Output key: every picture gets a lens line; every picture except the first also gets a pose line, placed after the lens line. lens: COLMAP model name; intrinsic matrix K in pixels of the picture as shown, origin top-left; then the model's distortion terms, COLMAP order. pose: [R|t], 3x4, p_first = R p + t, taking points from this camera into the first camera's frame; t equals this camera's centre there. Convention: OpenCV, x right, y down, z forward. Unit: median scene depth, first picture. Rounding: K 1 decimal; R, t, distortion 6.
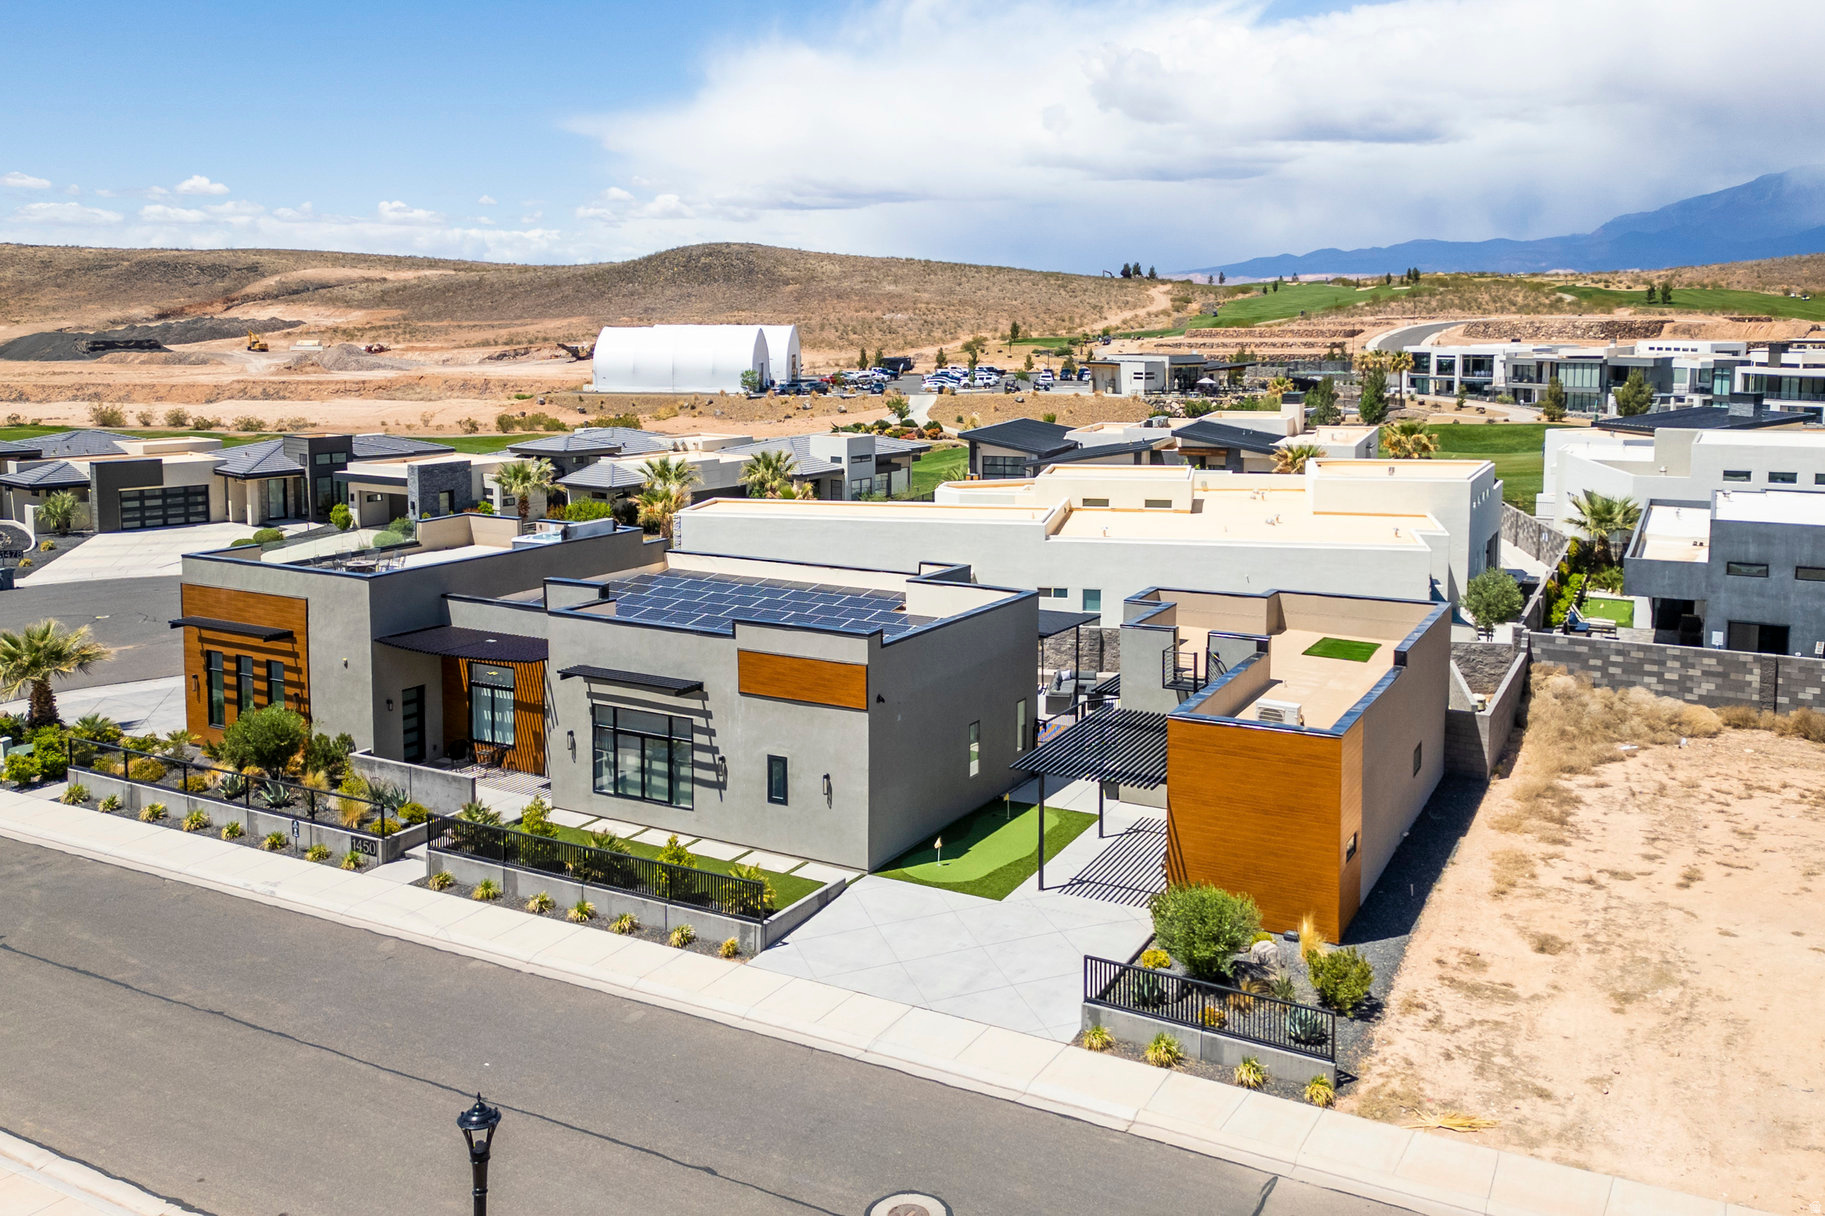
lens RADIAL K [[1556.8, 0, 896.0], [0, 1556.8, 600.9], [0, 0, 1]] dist [0.066984, -0.033410]
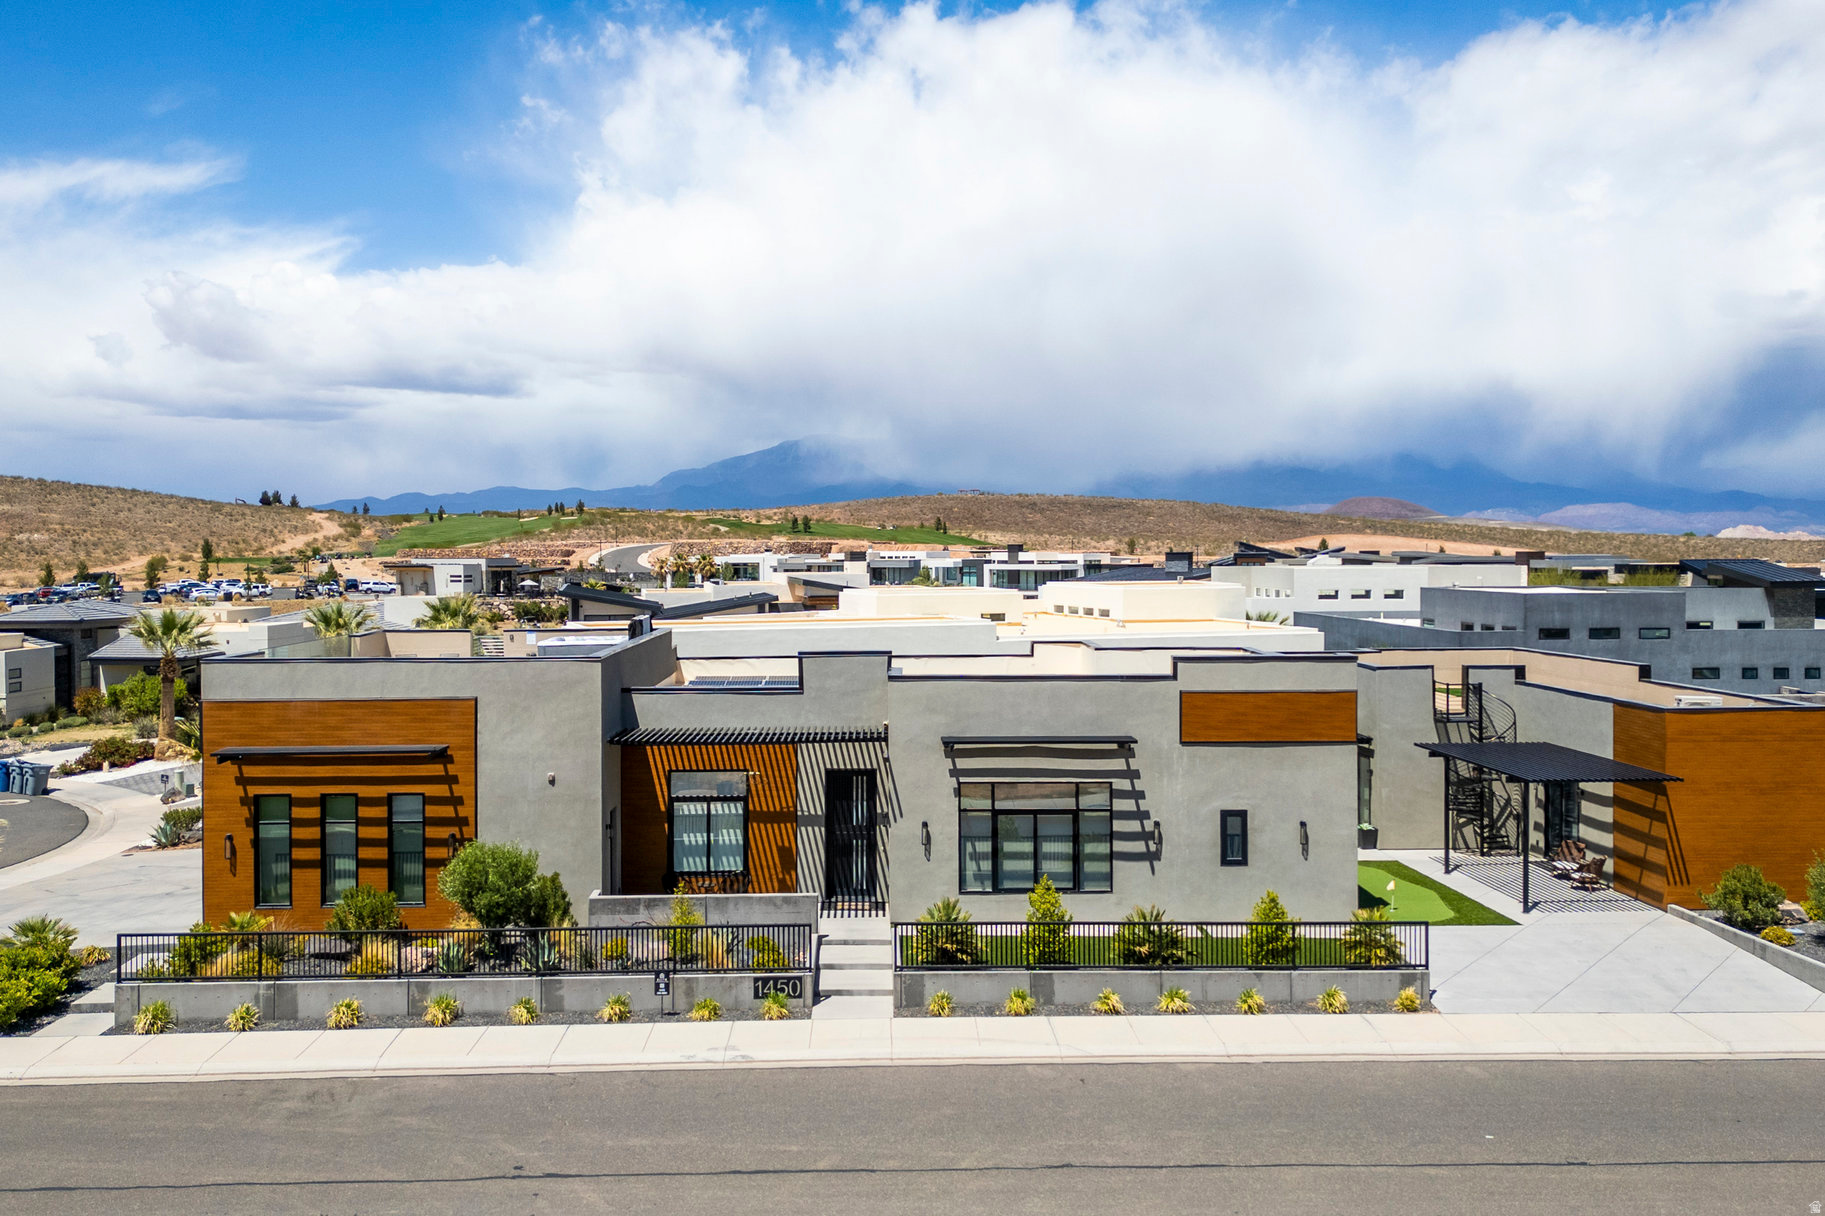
lens RADIAL K [[1556.8, 0, 852.4], [0, 1556.8, 625.7], [0, 0, 1]] dist [0.066984, -0.033410]
pose [[0.859474, -0.025306, 0.510552, -0.591532], [0.094379, 0.989459, -0.109836, 0.061166], [-0.502391, 0.142587, 0.852803, 0.282311]]
